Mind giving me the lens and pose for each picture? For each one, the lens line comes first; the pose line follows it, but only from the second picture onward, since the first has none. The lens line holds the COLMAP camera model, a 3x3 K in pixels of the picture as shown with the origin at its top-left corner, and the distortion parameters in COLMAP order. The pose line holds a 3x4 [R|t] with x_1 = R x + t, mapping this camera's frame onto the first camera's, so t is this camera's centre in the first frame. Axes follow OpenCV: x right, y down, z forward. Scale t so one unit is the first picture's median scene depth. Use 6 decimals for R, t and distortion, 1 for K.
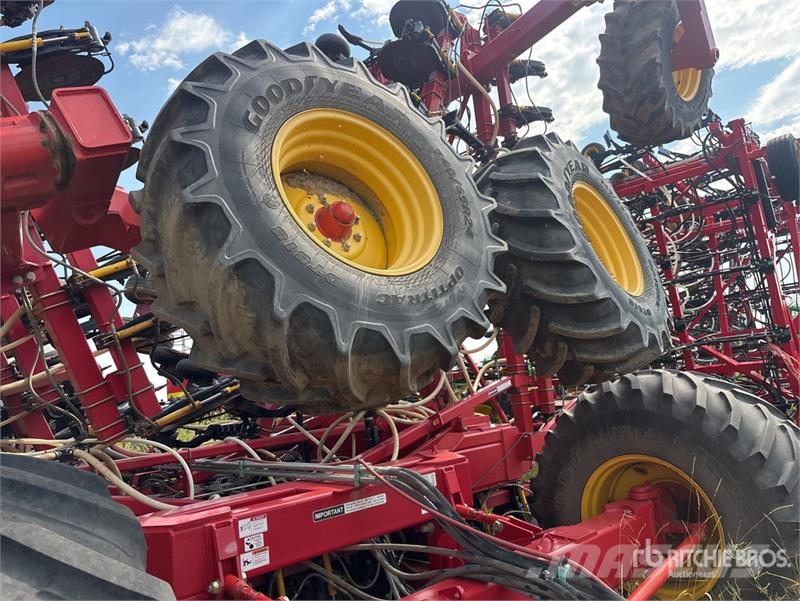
lens RADIAL K [[640.0, 0, 400.0], [0, 640.0, 300.5], [0, 0, 1]] dist [0.019510, -0.007582]
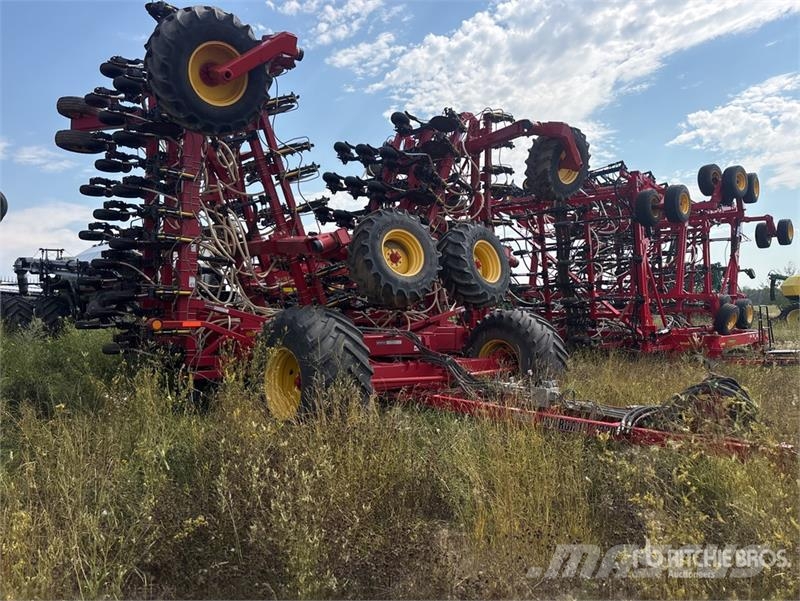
lens RADIAL K [[640.0, 0, 400.0], [0, 640.0, 300.5], [0, 0, 1]] dist [0.019510, -0.007582]
pose [[0.991781, 0.117101, -0.051548, 0.112302], [-0.109295, 0.984870, 0.134483, -0.289342], [0.066517, -0.127744, 0.989574, -2.055197]]
